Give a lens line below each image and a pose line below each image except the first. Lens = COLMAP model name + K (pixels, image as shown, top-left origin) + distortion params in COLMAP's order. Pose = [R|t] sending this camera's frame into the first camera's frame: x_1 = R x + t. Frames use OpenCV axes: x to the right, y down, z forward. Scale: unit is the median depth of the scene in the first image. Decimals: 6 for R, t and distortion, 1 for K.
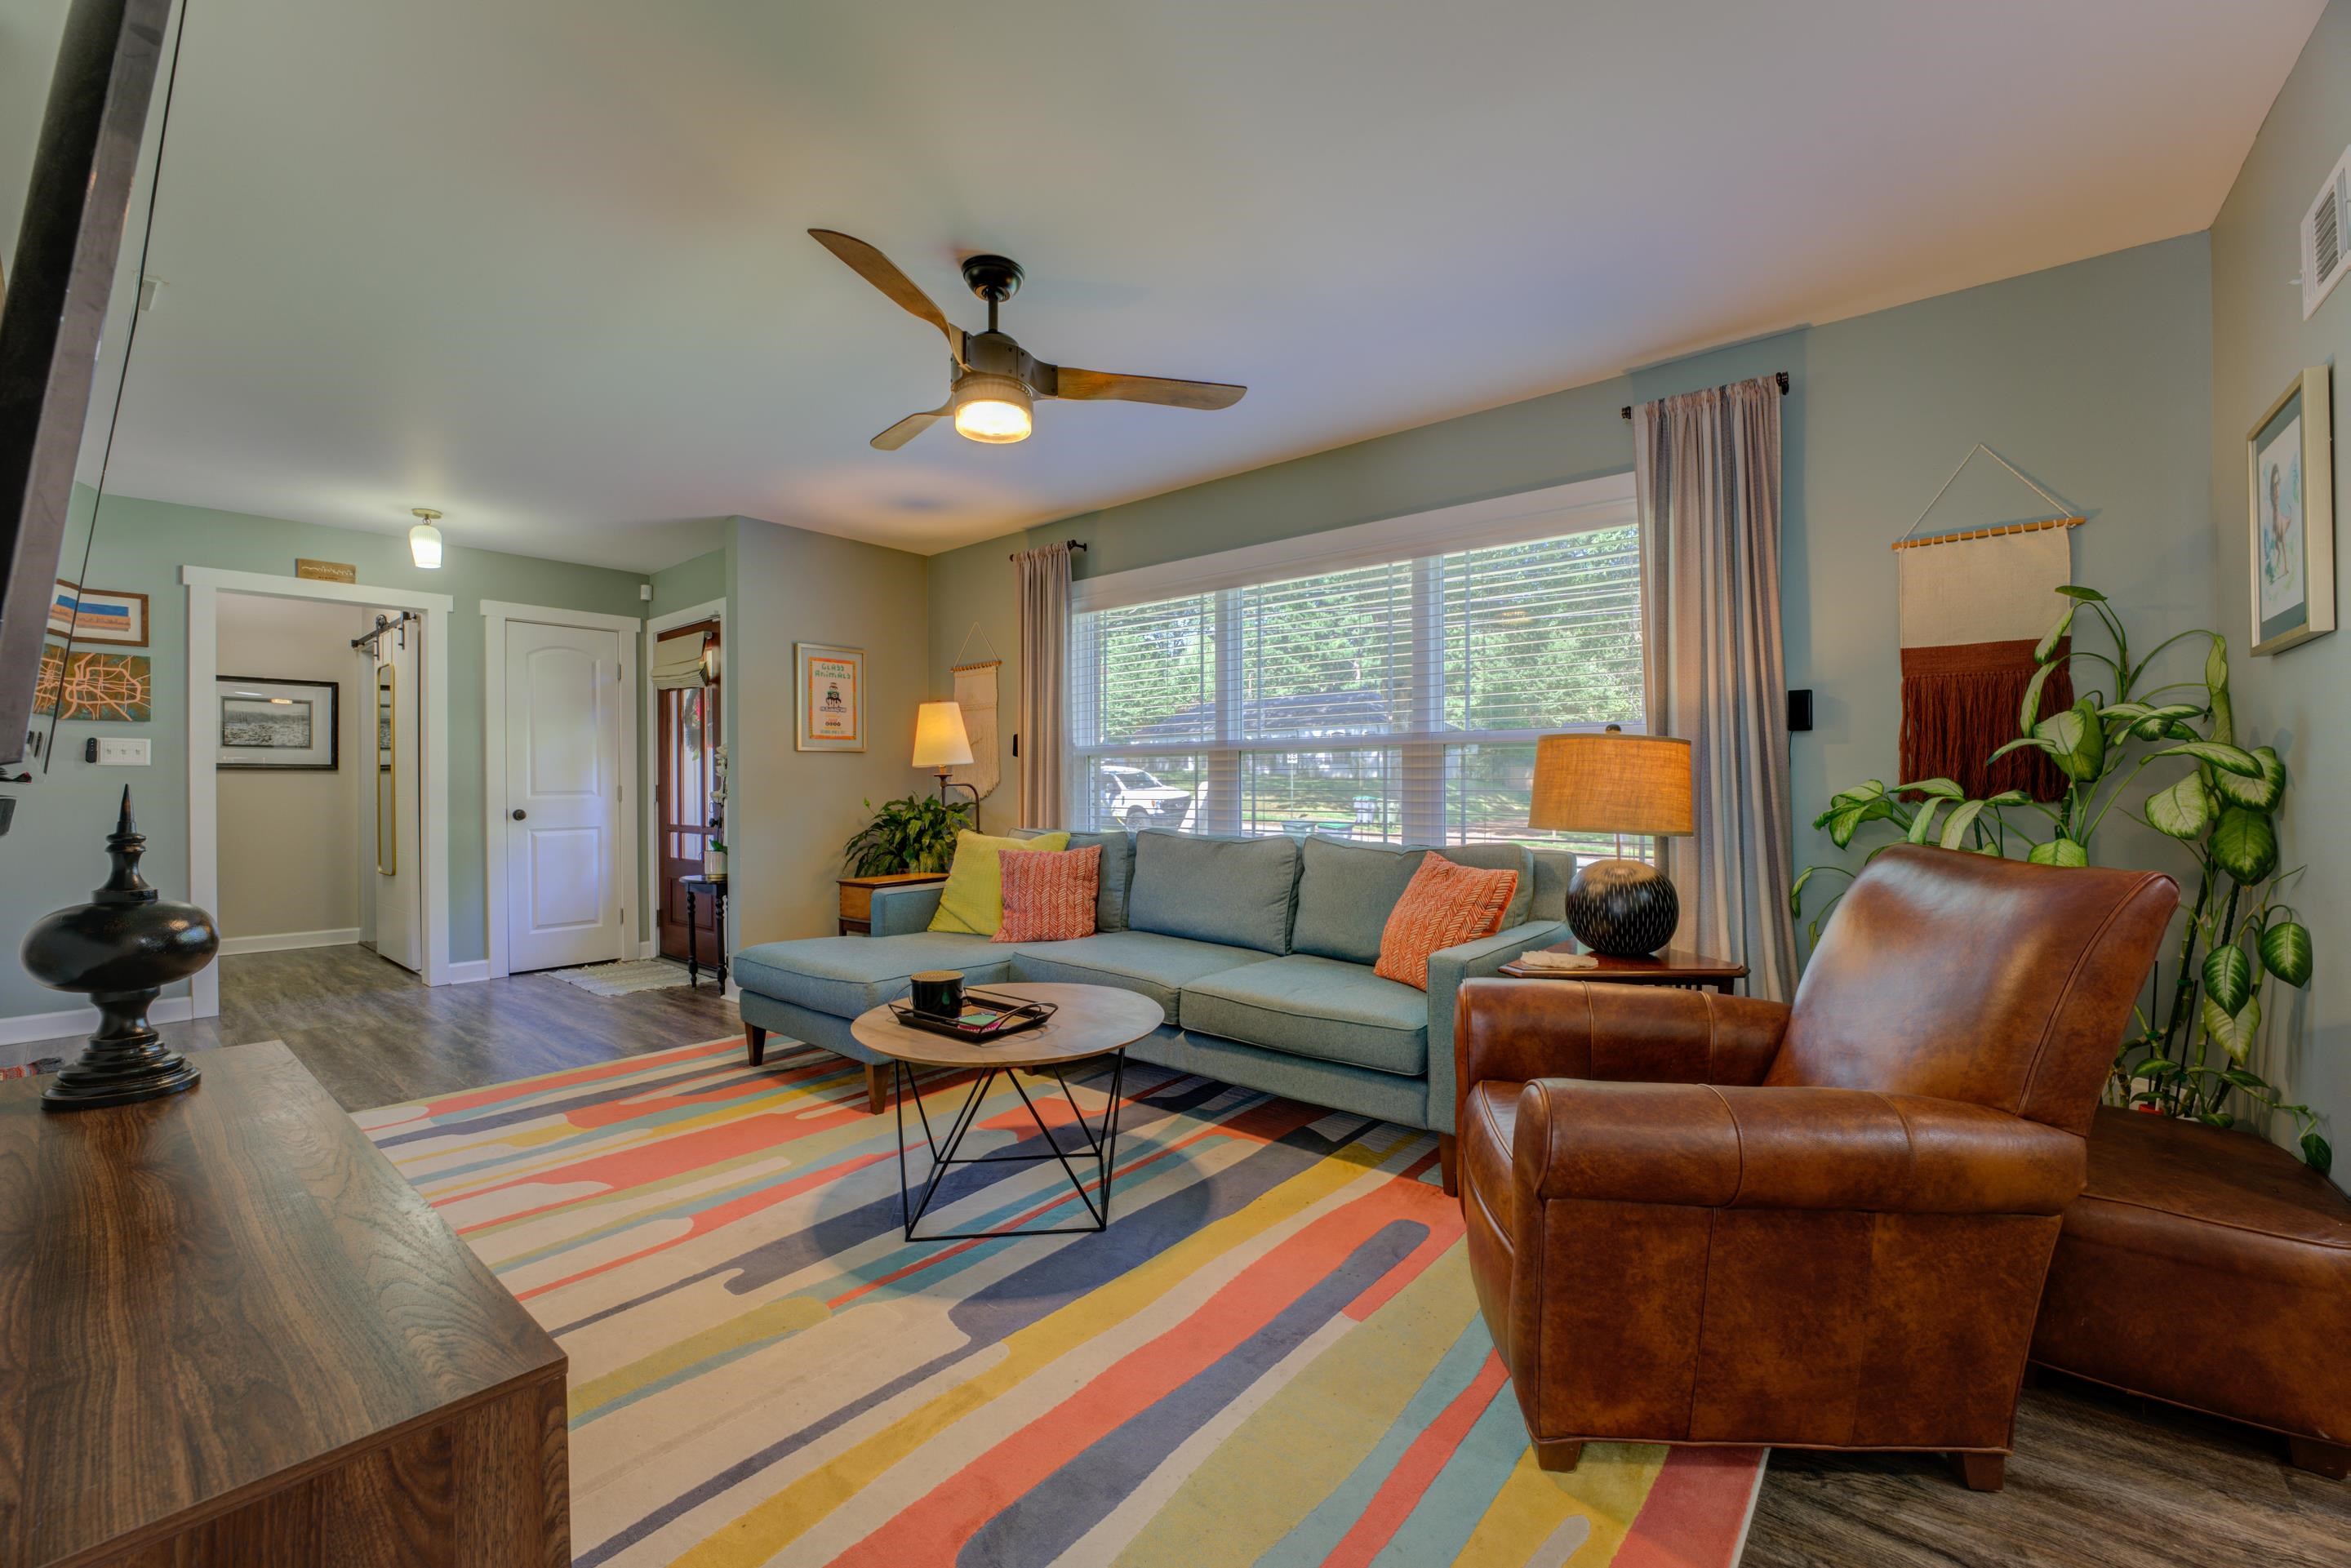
lens RADIAL K [[952.8, 0, 1163.5], [0, 952.8, 780.3], [0, 0, 1]] dist [-0.027065, 0.000989]
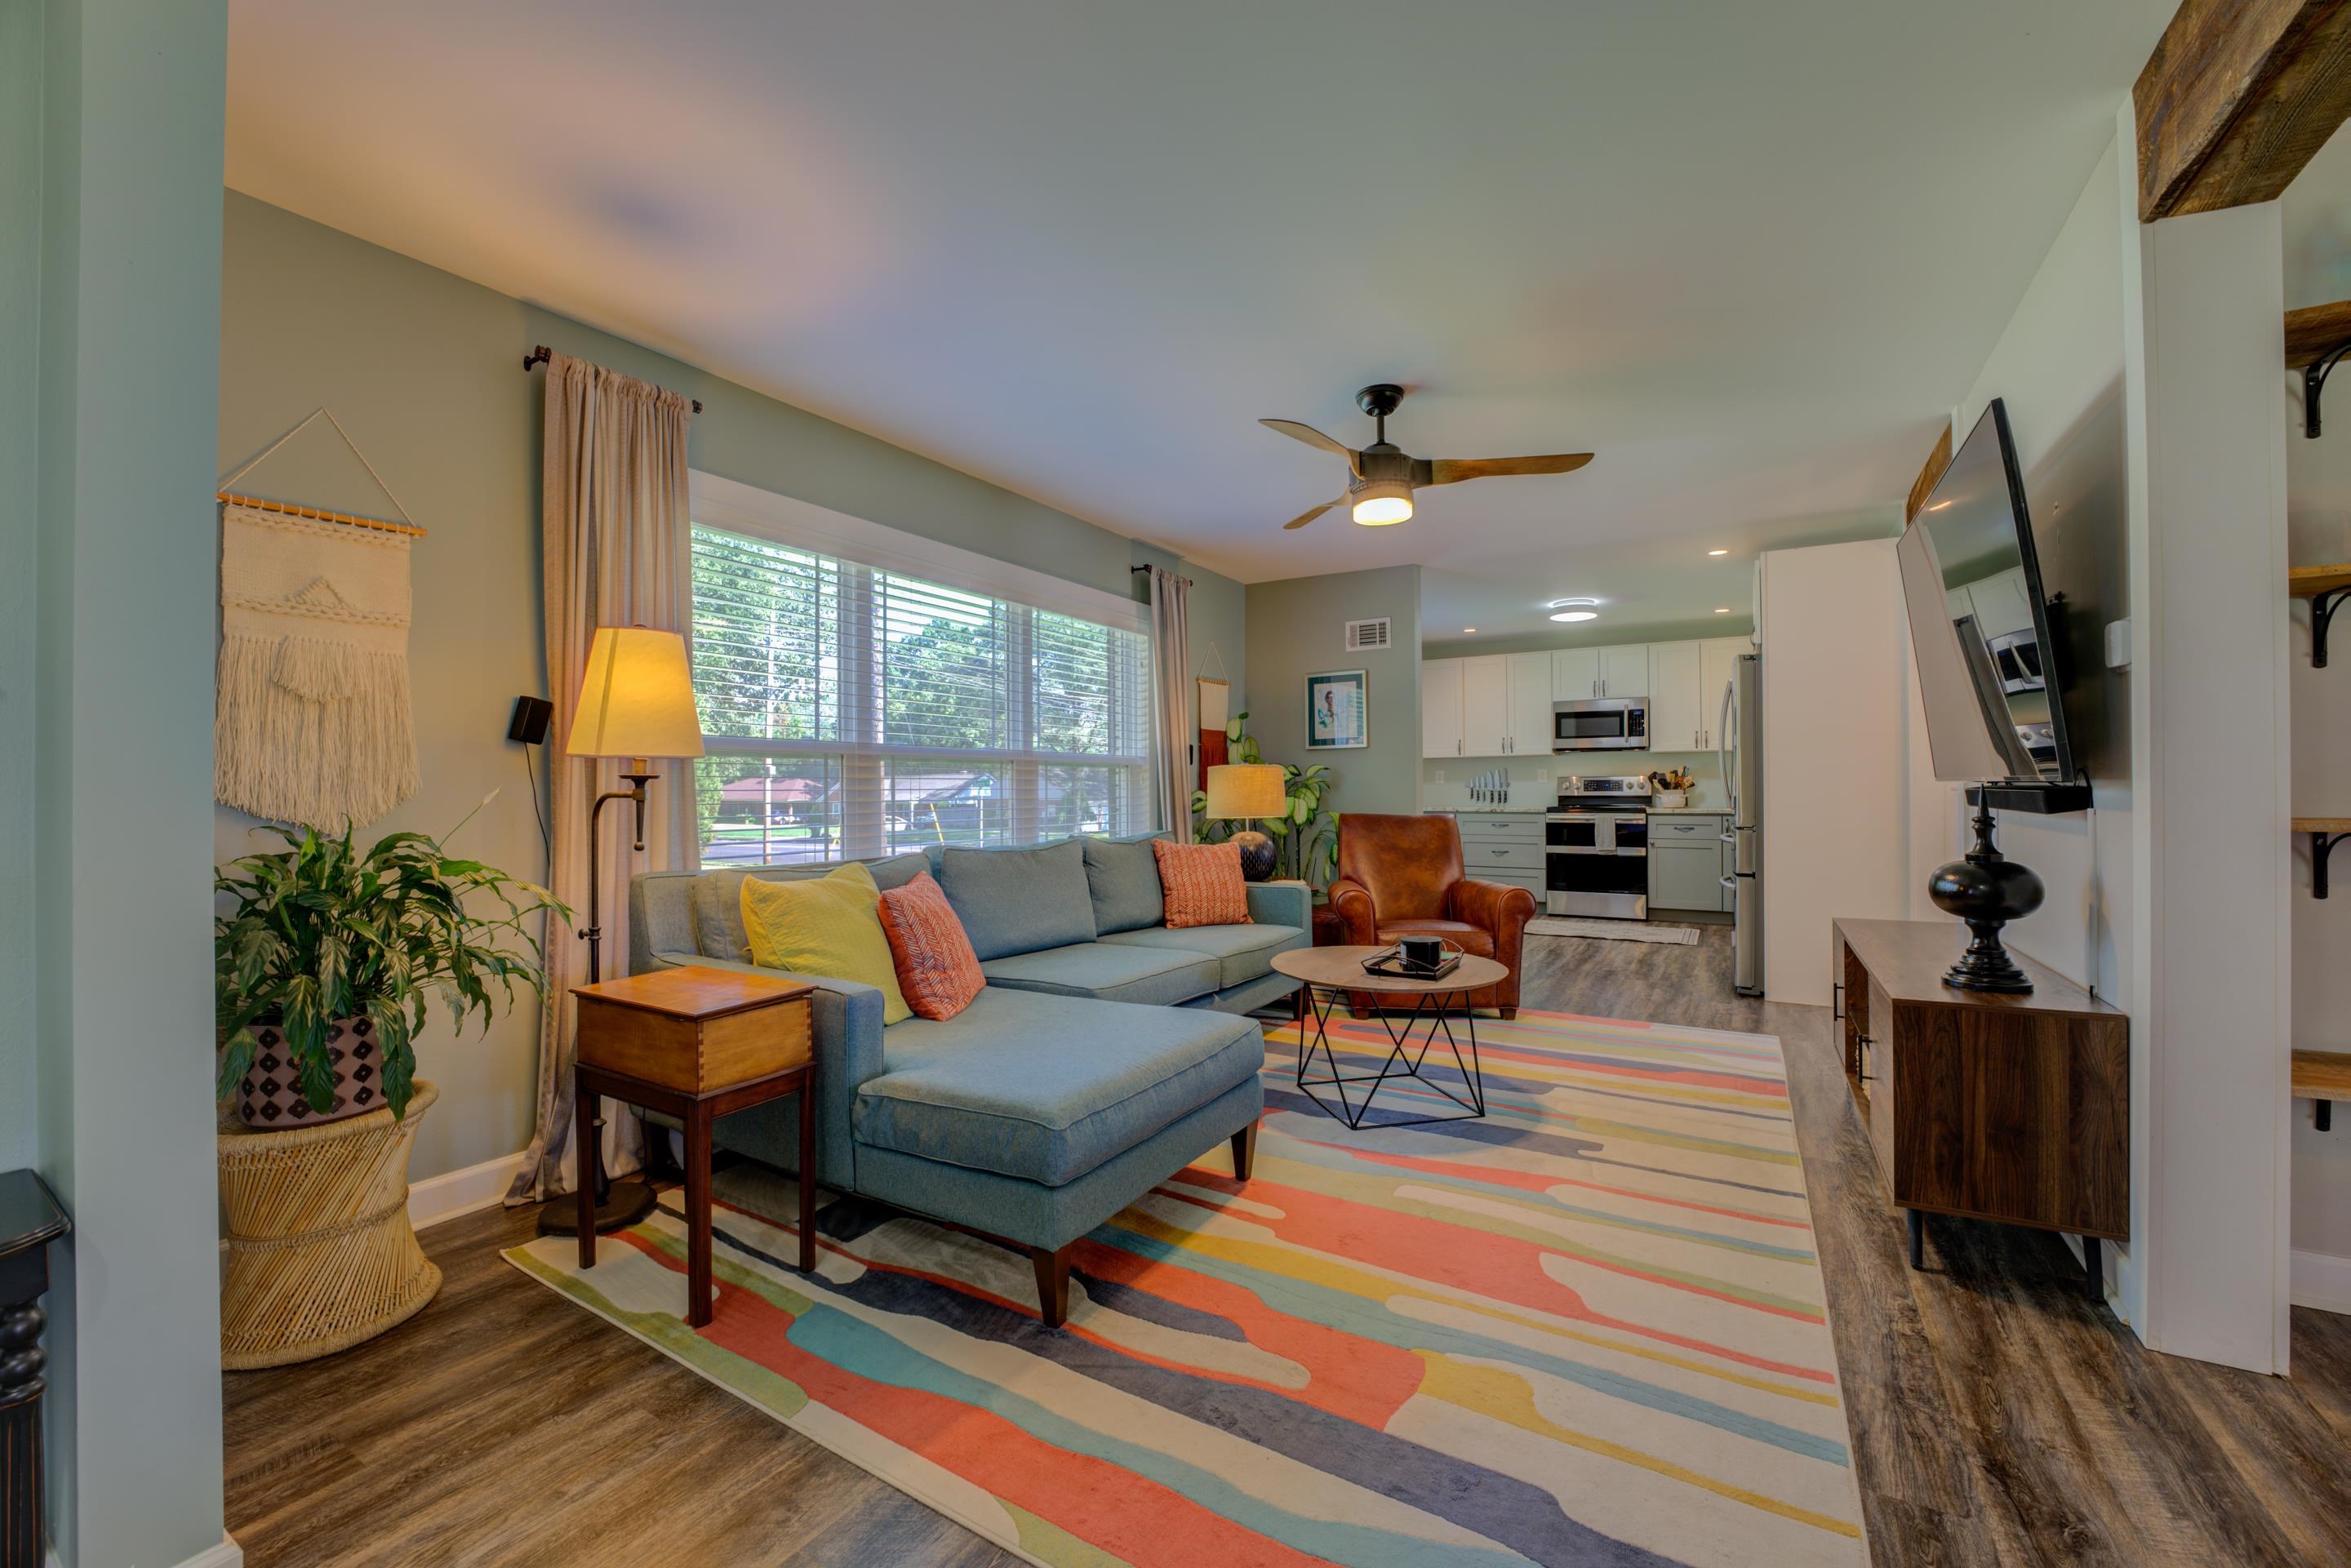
lens RADIAL K [[952.8, 0, 1164.0], [0, 952.8, 779.0], [0, 0, 1]] dist [-0.027065, 0.000989]
pose [[-0.154996, 0.022761, 0.987653, -1.148302], [0.005593, 0.999739, -0.022162, 0.012705], [-0.987899, 0.002089, -0.155083, 1.215201]]
